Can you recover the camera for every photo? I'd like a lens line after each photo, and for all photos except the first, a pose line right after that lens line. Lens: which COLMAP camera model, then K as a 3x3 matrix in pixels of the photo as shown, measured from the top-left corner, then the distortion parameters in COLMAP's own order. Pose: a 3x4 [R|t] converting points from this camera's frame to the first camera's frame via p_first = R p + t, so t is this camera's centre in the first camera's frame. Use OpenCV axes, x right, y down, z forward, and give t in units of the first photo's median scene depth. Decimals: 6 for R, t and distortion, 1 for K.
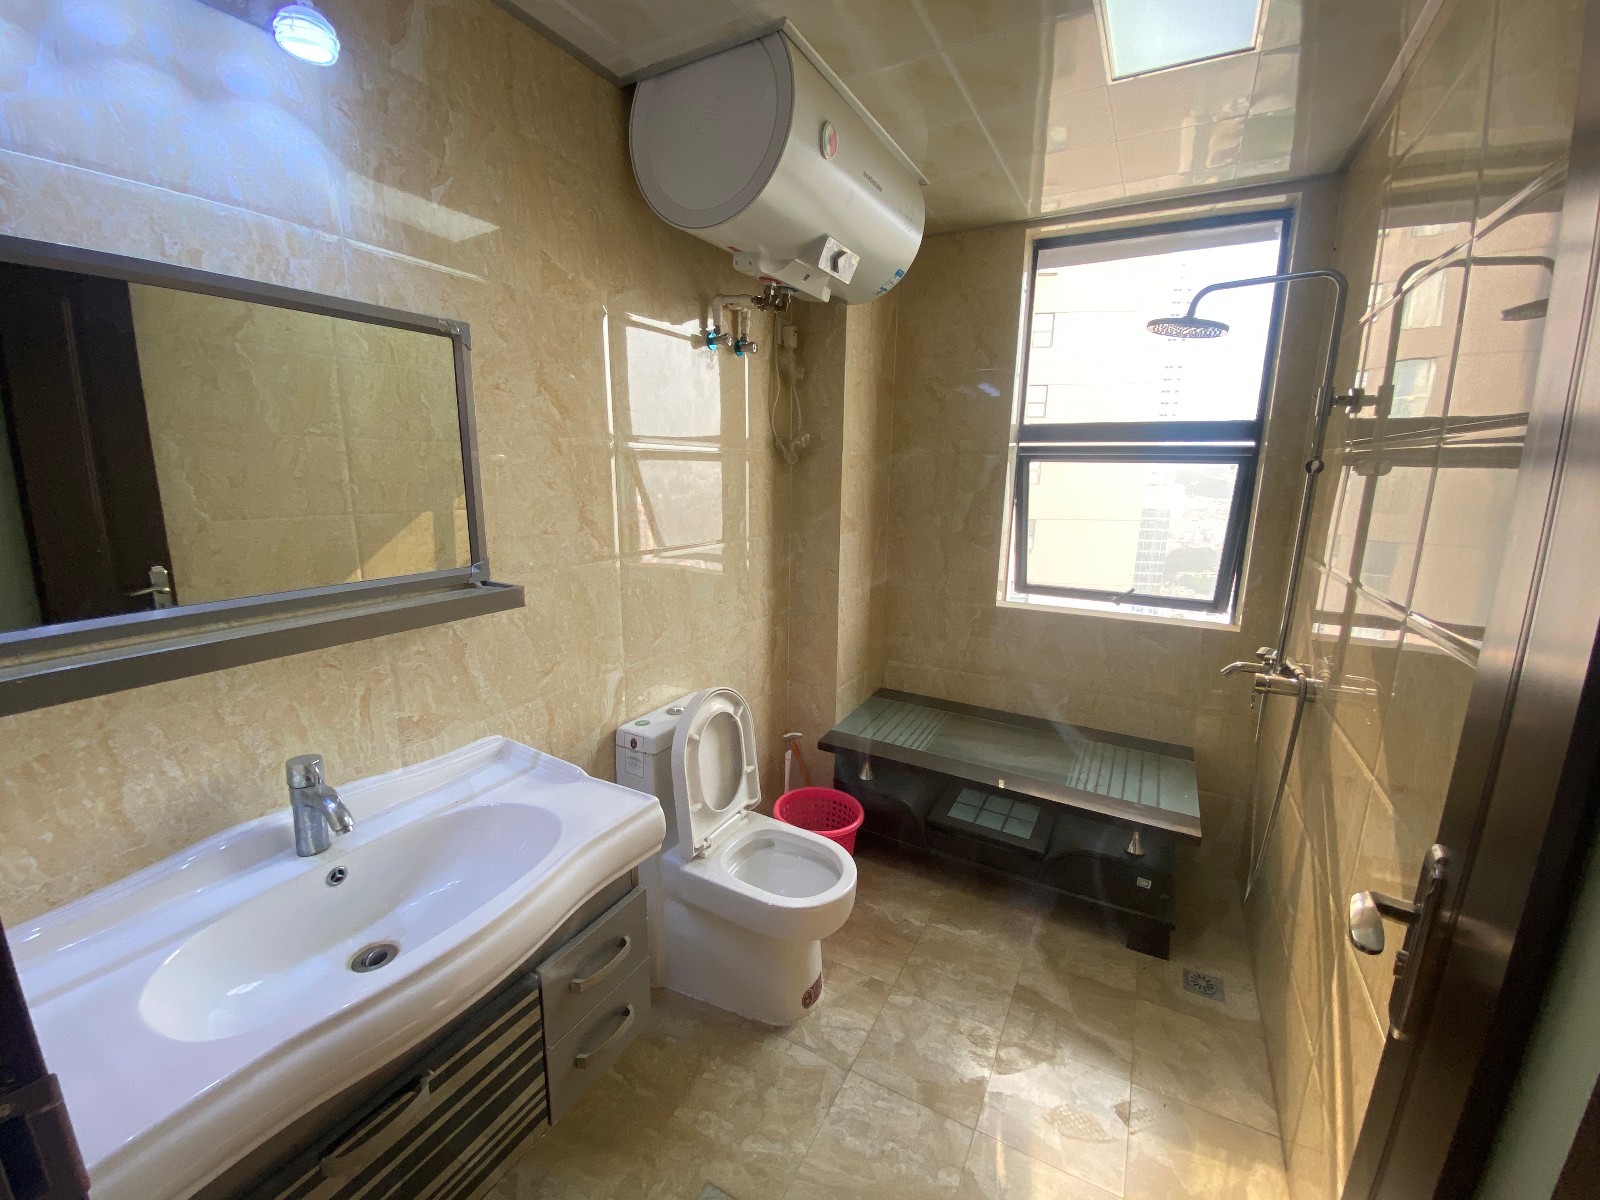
lens RADIAL K [[646.3, 0, 801.7], [0, 646.3, 594.3], [0, 0, 1]] dist [0.000461, -0.008881]
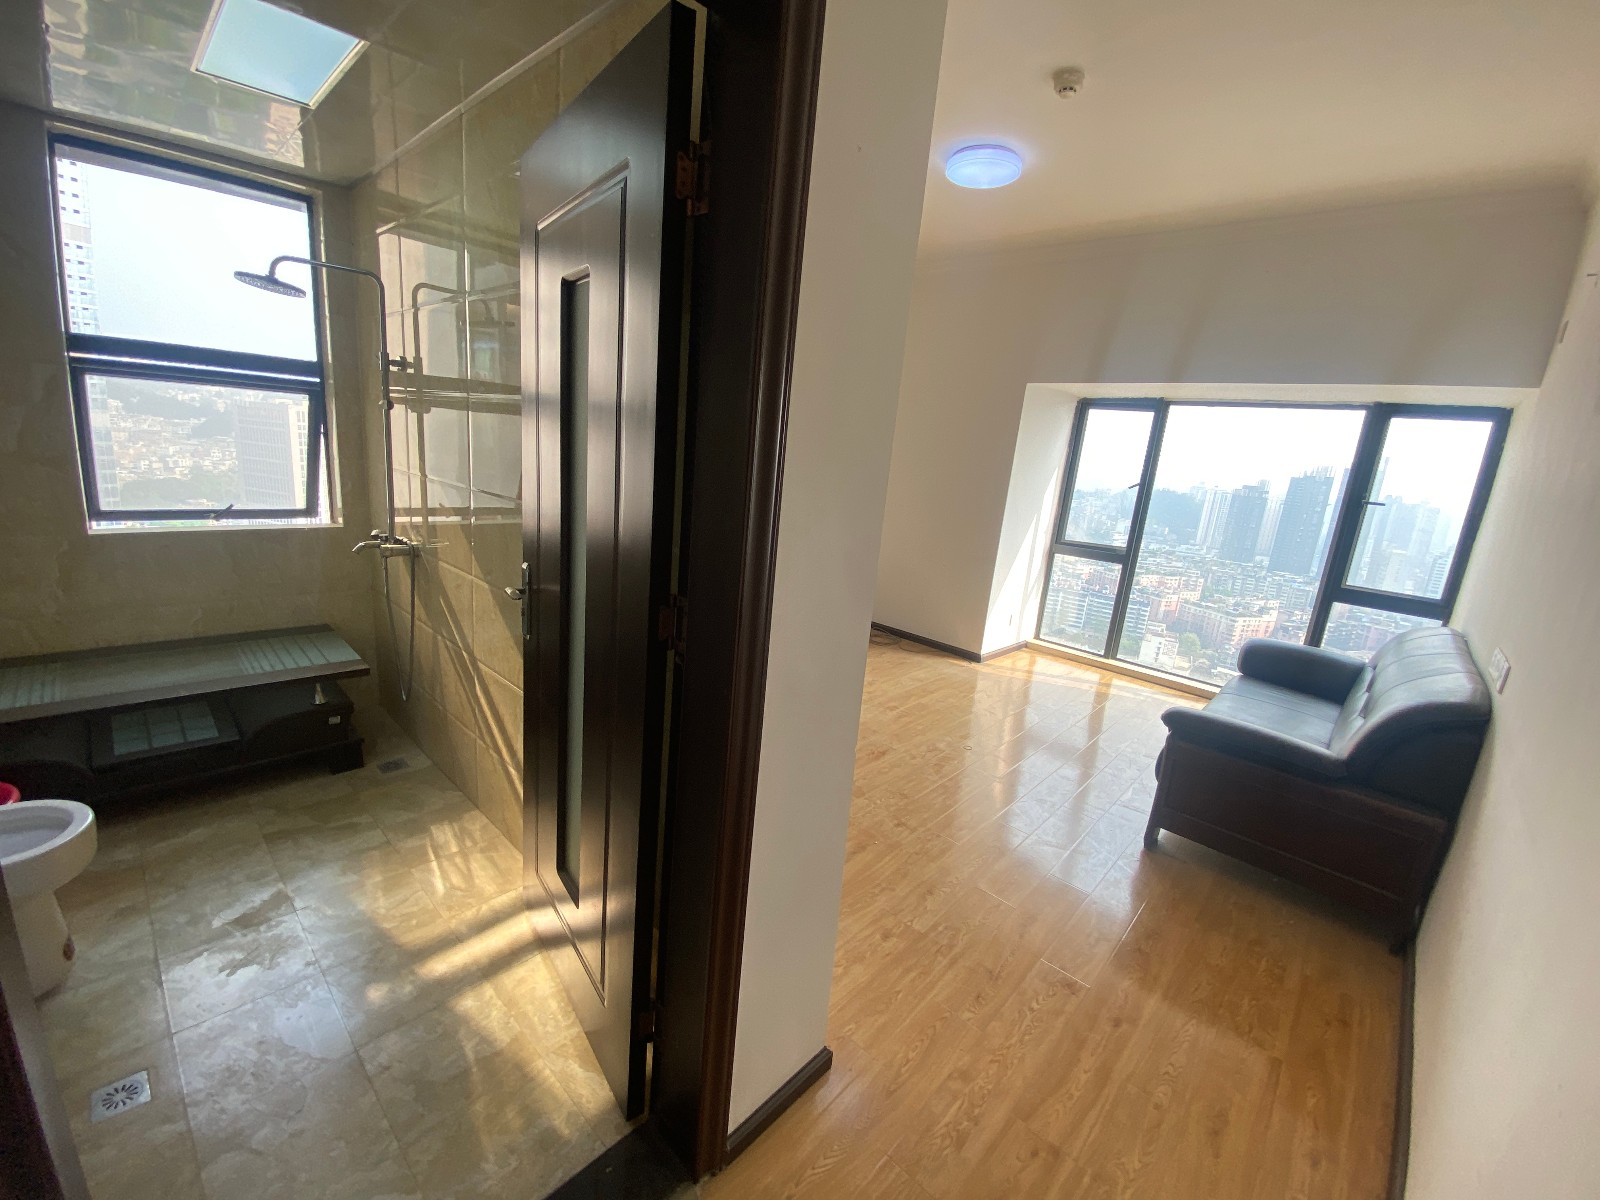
lens RADIAL K [[648.2, 0, 792.1], [0, 648.2, 595.1], [0, 0, 1]] dist [0.024935, -0.018506]
pose [[0.242061, -0.211437, 0.946943, -0.438620], [0.106141, 0.975880, 0.190766, 0.041582], [-0.964438, 0.054332, 0.258665, -0.253405]]
